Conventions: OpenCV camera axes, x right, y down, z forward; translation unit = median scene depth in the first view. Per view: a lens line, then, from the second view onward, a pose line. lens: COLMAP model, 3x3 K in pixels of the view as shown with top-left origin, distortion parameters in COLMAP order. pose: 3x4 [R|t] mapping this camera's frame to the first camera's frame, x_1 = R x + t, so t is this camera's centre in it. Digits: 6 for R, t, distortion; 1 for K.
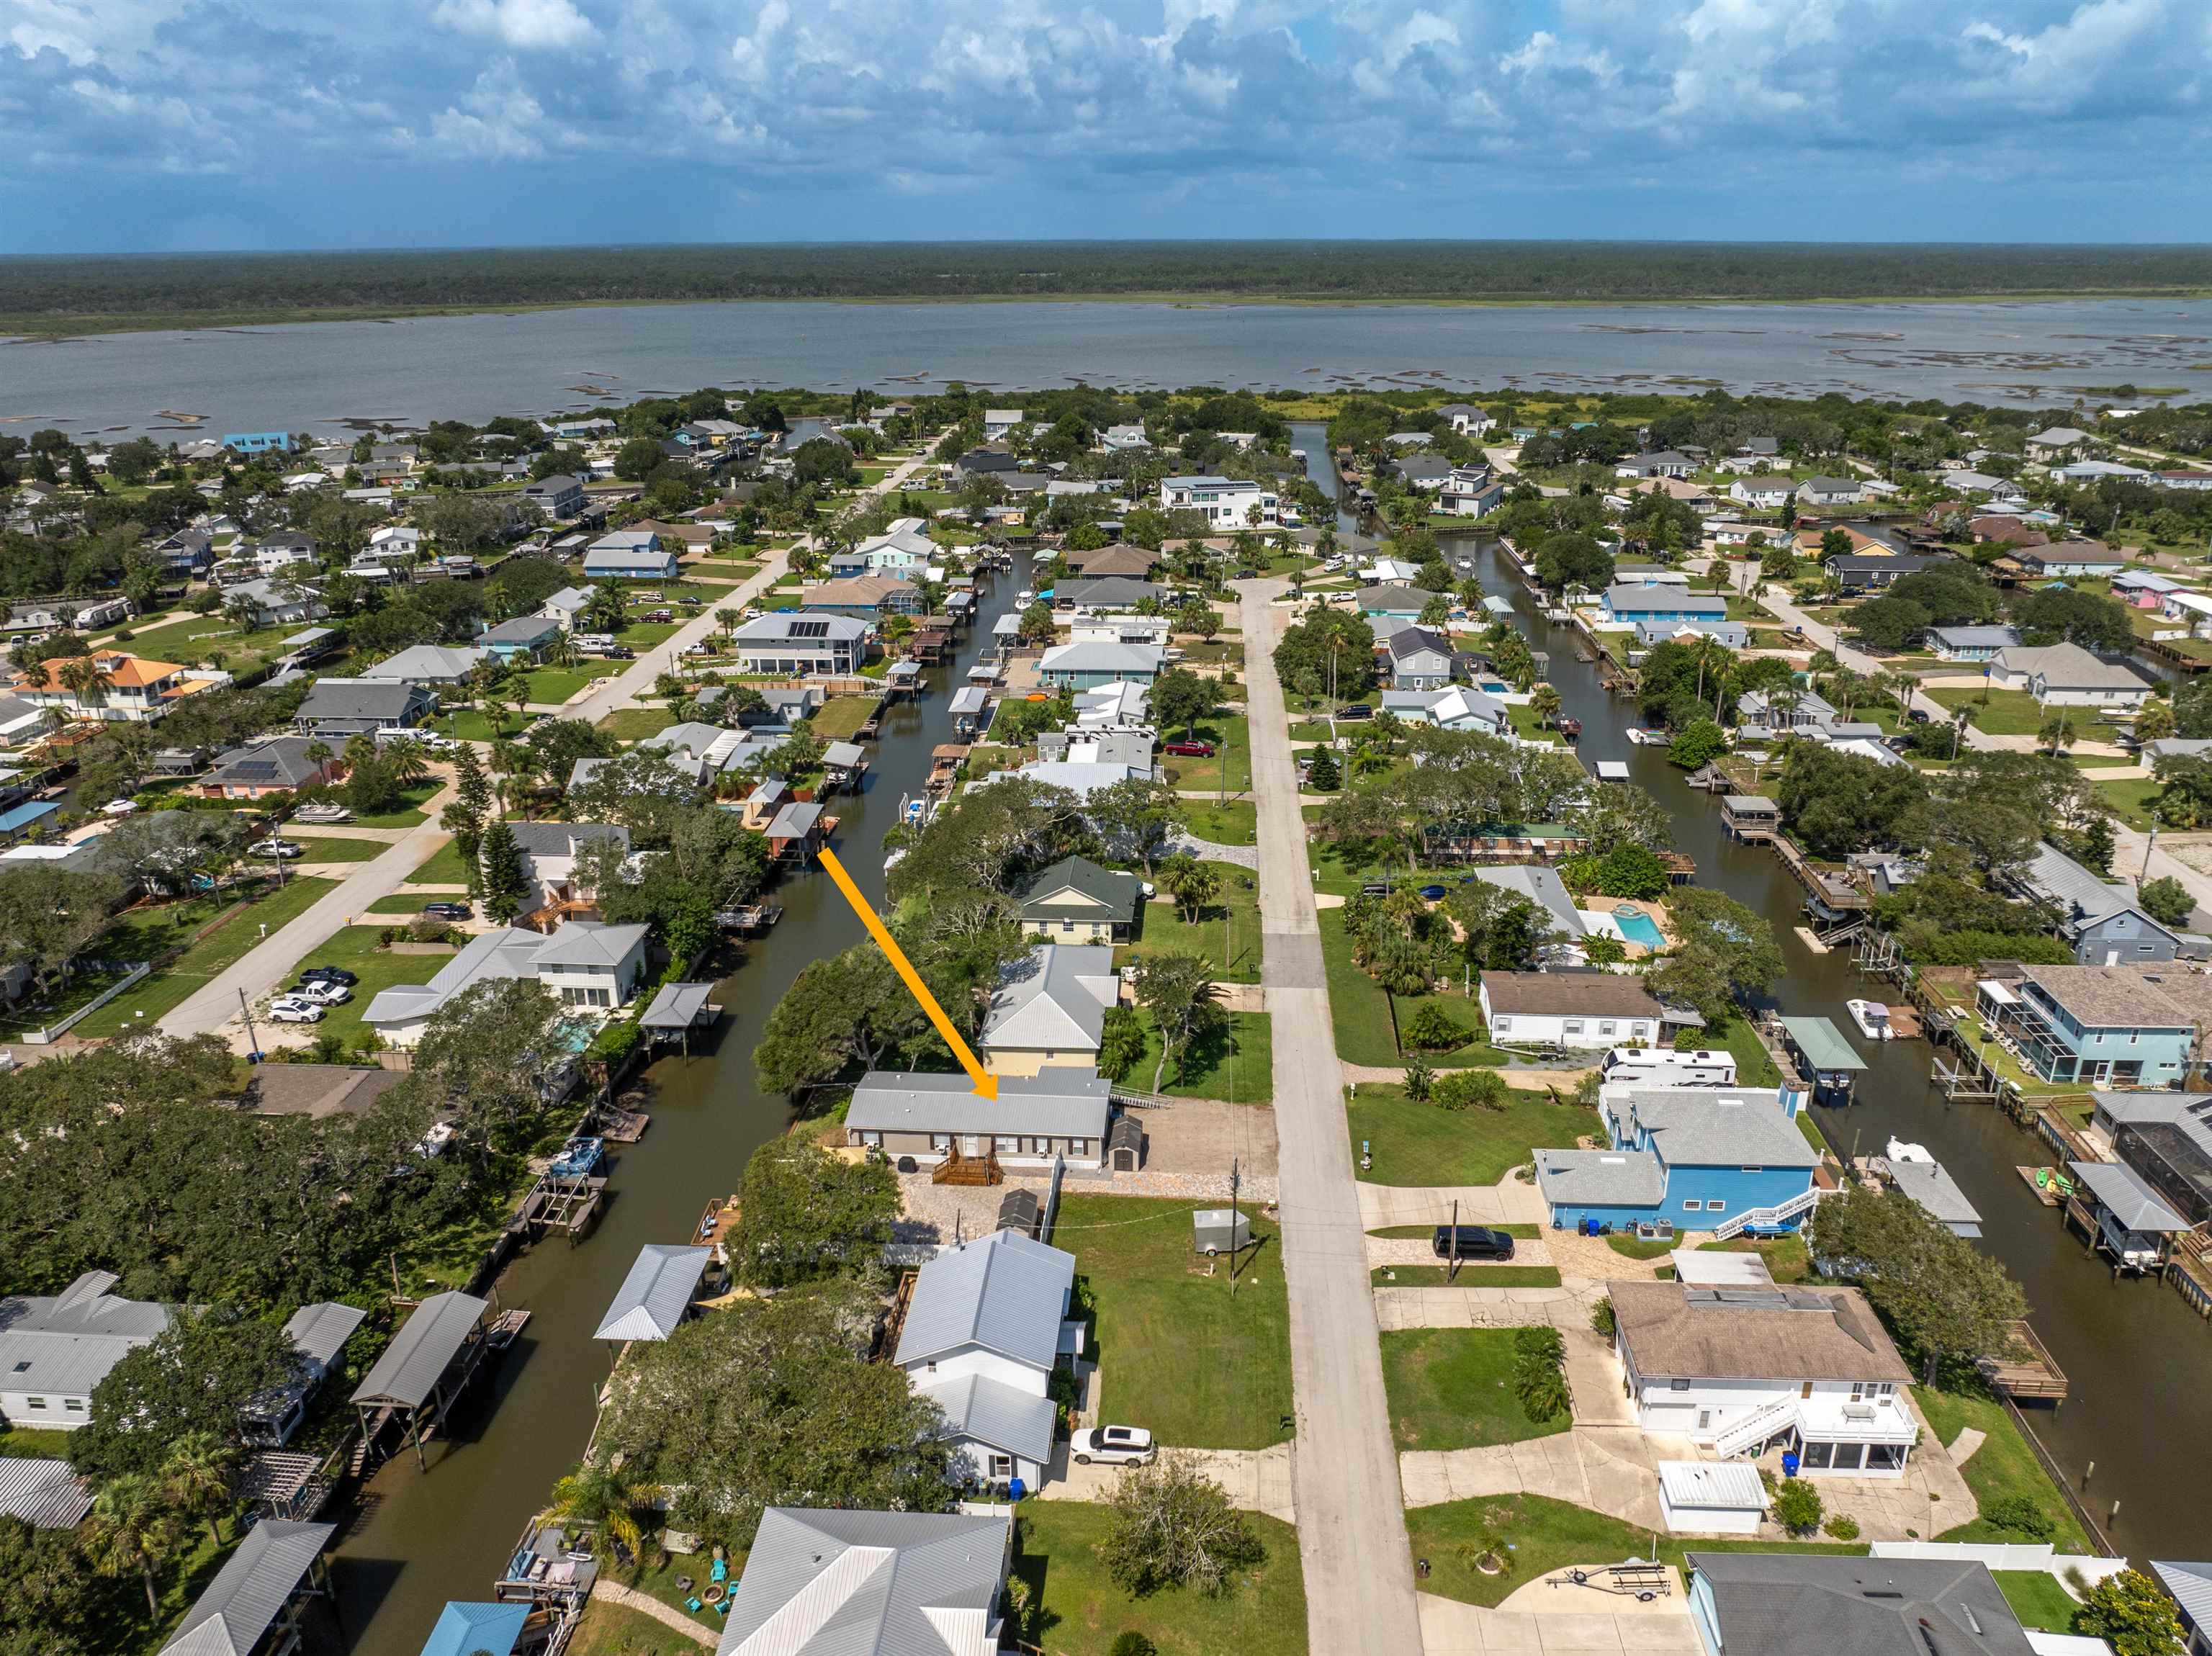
lens RADIAL K [[1569.8, 0, 1104.7], [0, 1569.8, 827.6], [0, 0, 1]] dist [-0.038943, 0.005135]
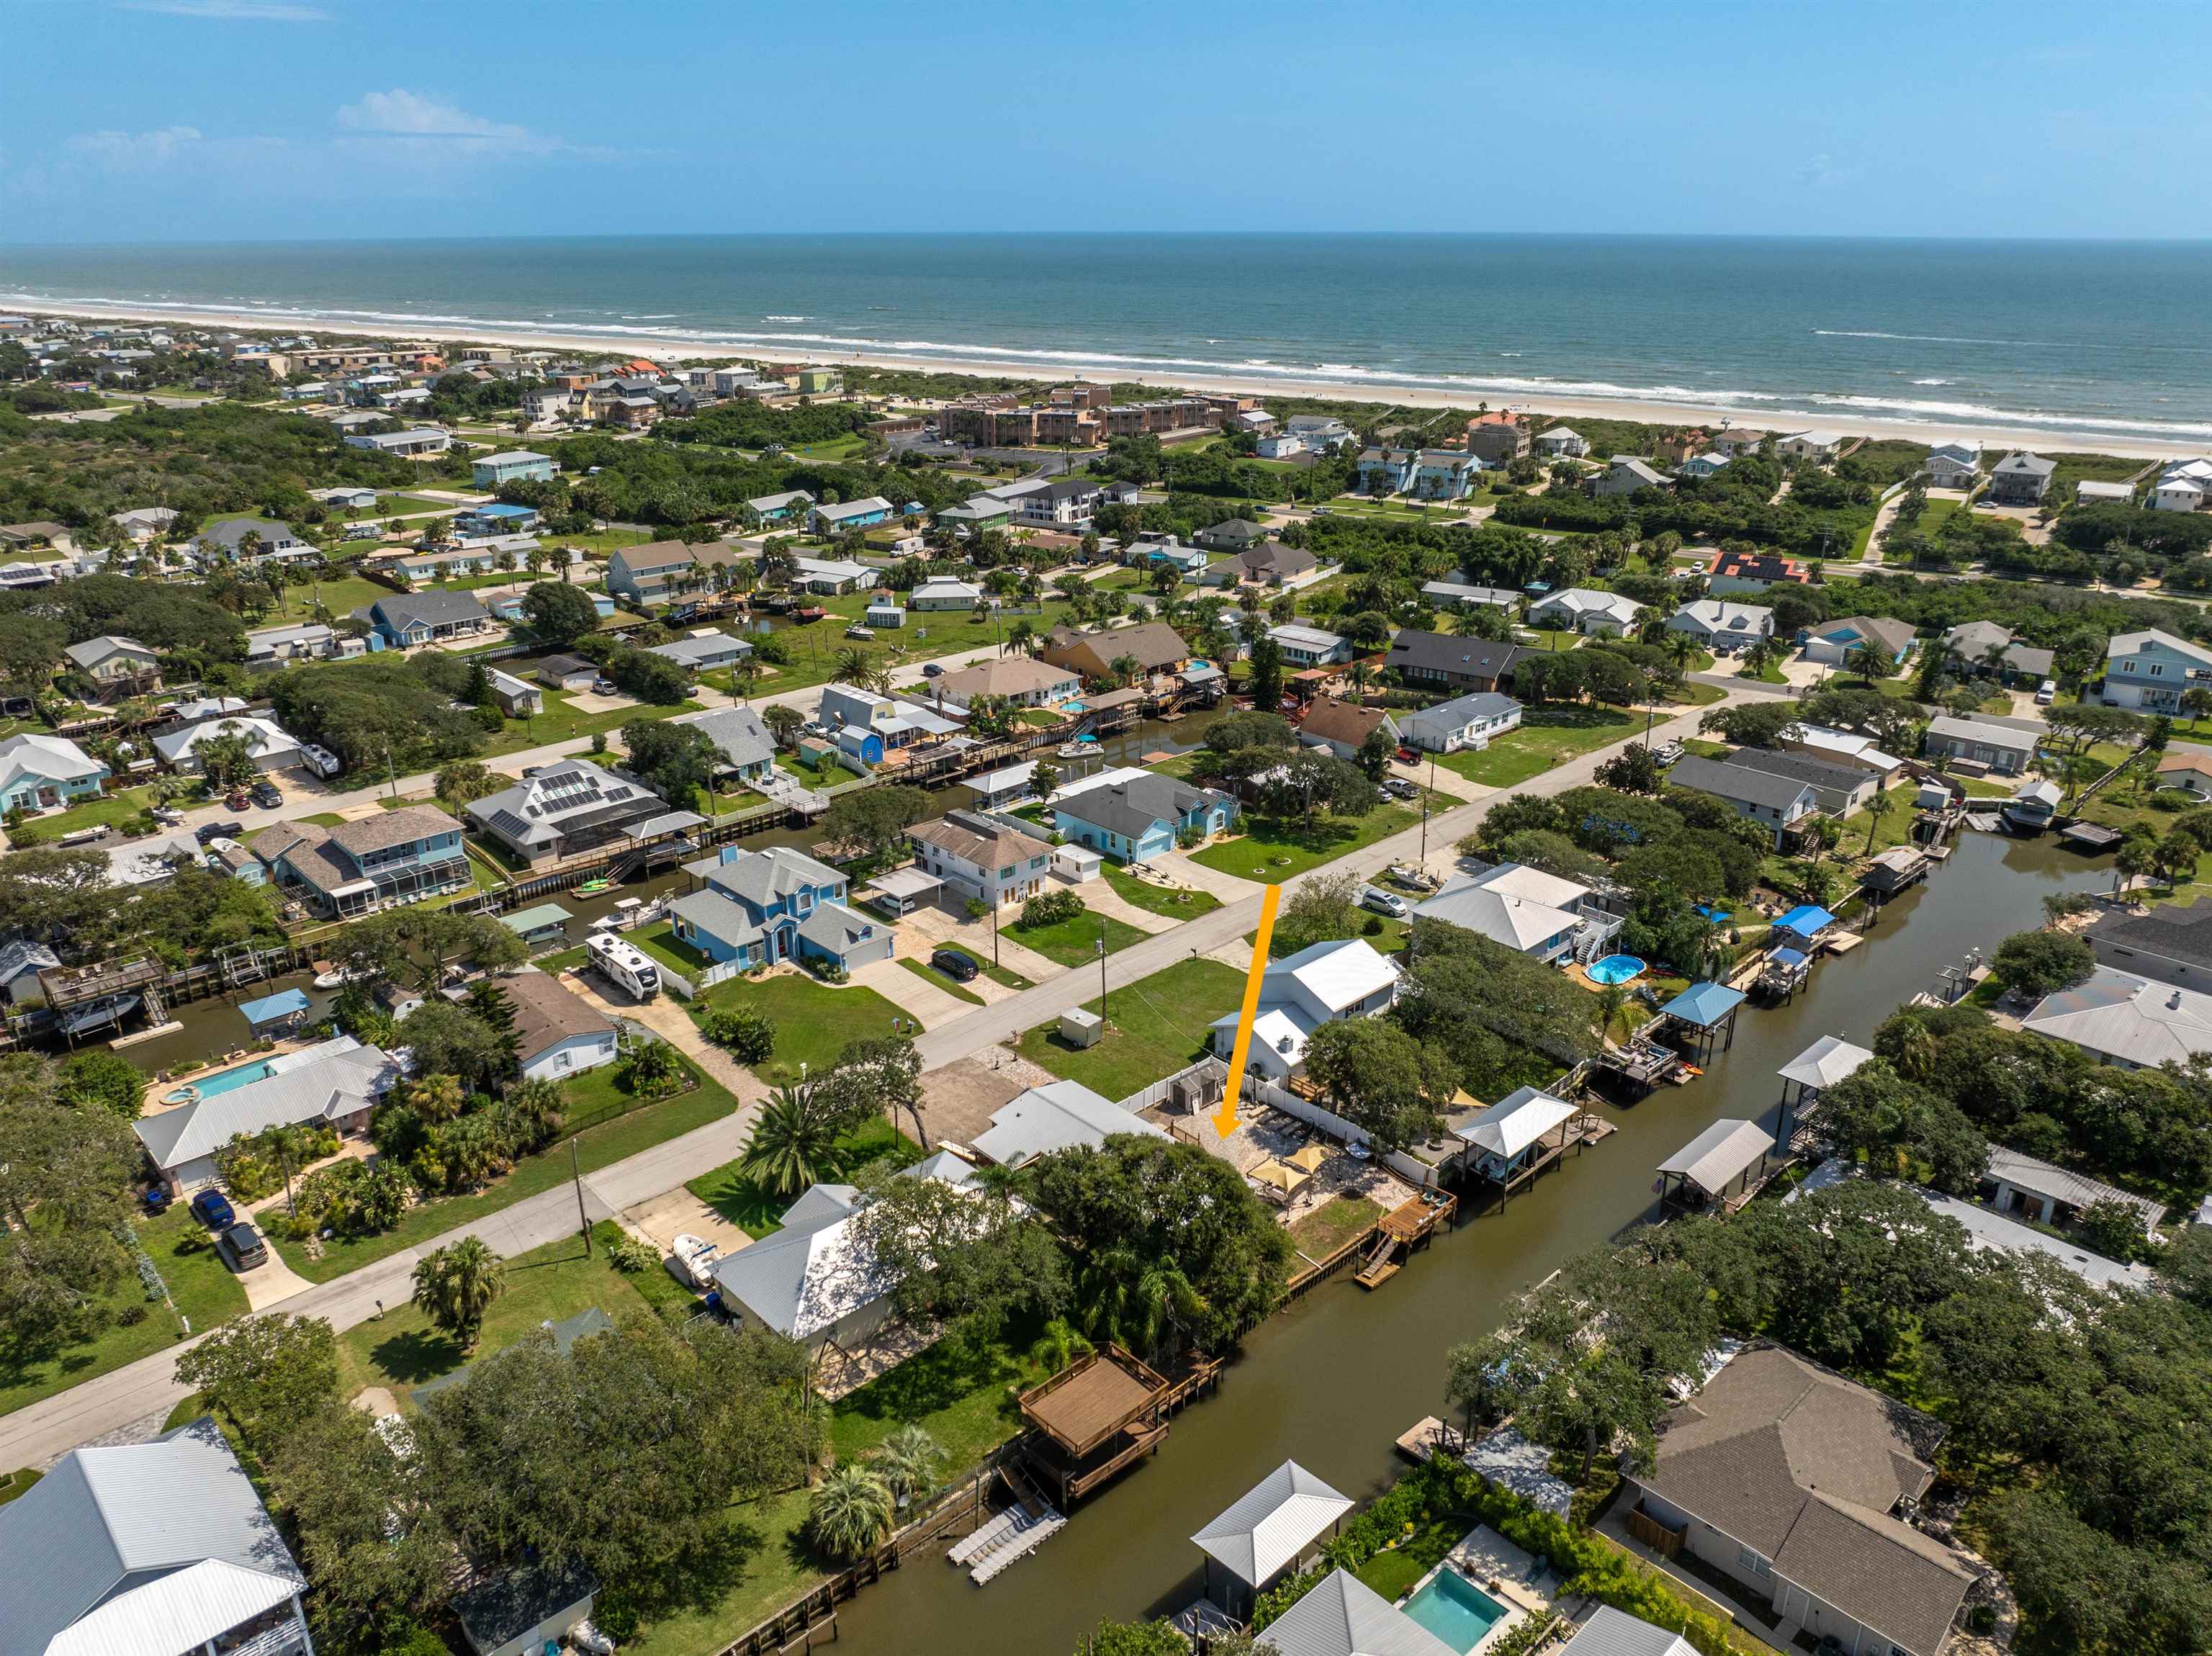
lens RADIAL K [[1569.8, 0, 1121.8], [0, 1569.8, 833.6], [0, 0, 1]] dist [-0.038943, 0.005135]
pose [[-0.737460, -0.237759, 0.632158, -0.339566], [0.242489, 0.780372, 0.576384, -0.275187], [-0.630359, 0.578351, -0.517839, 0.749615]]
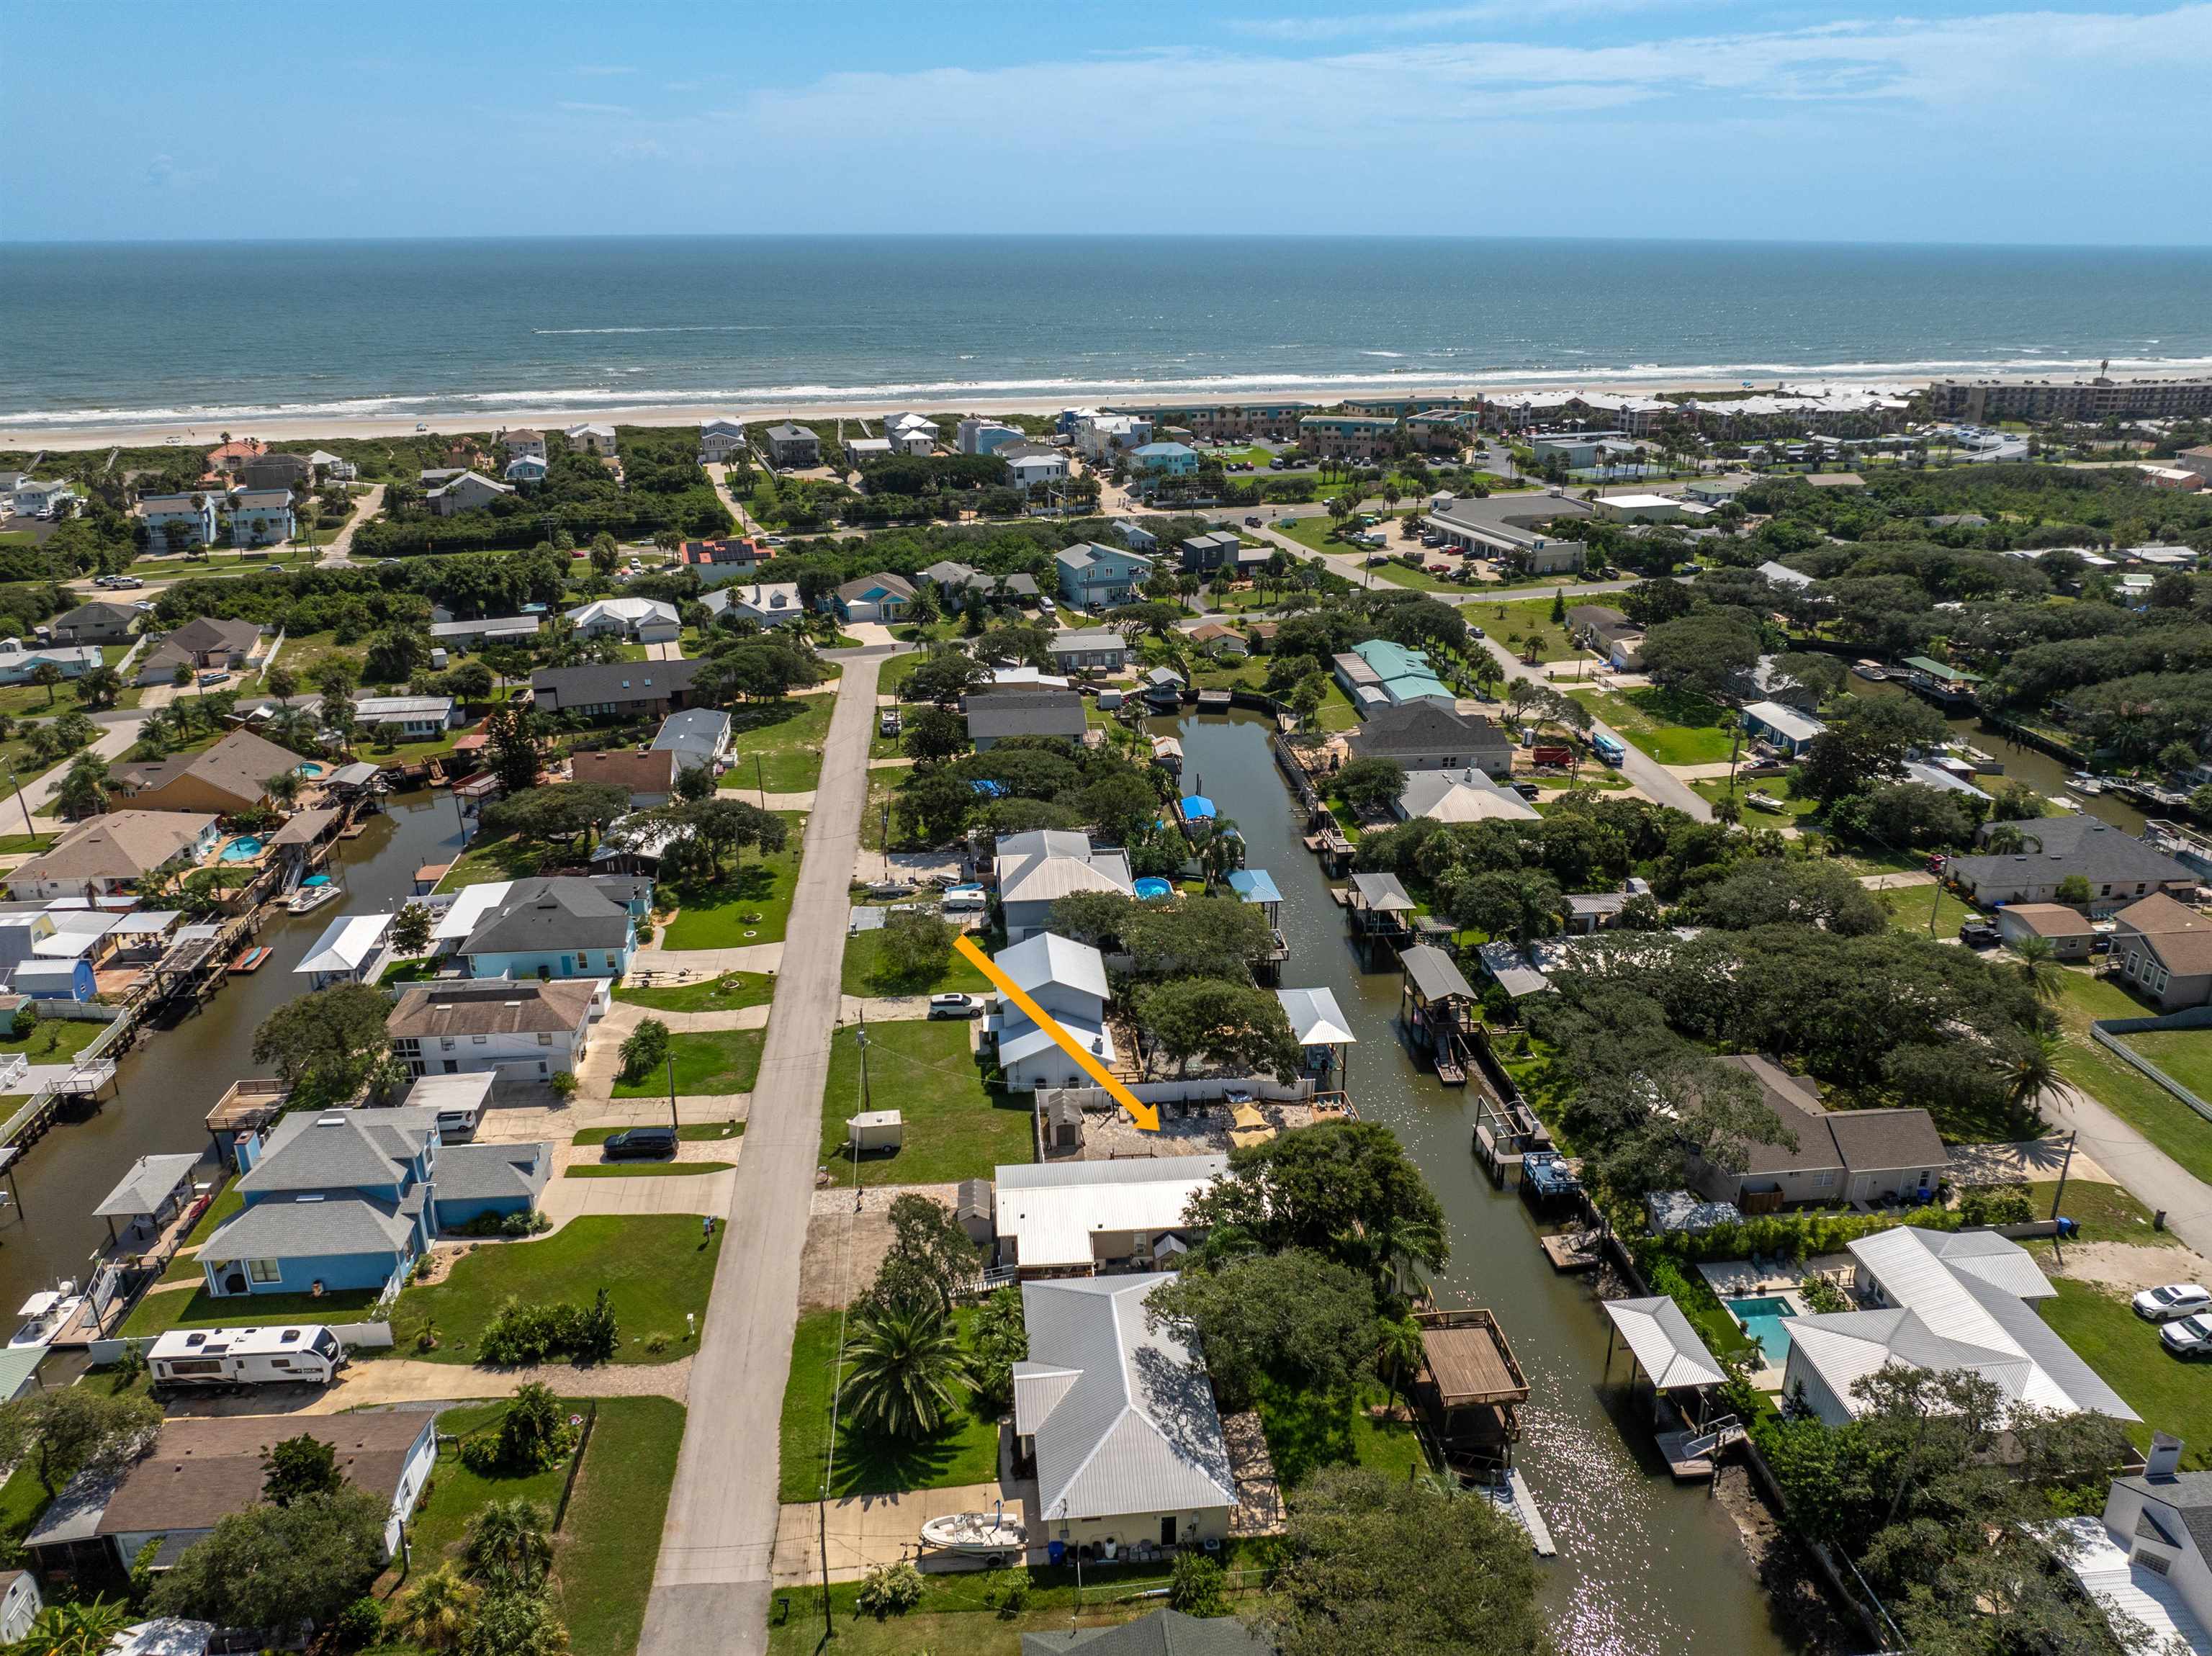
lens RADIAL K [[1569.8, 0, 1125.2], [0, 1569.8, 816.0], [0, 0, 1]] dist [-0.038943, 0.005135]
pose [[-0.985259, 0.064254, -0.158545, 0.030287], [-0.055991, 0.754615, 0.653774, -0.306431], [0.161648, 0.653014, -0.739894, 0.827701]]
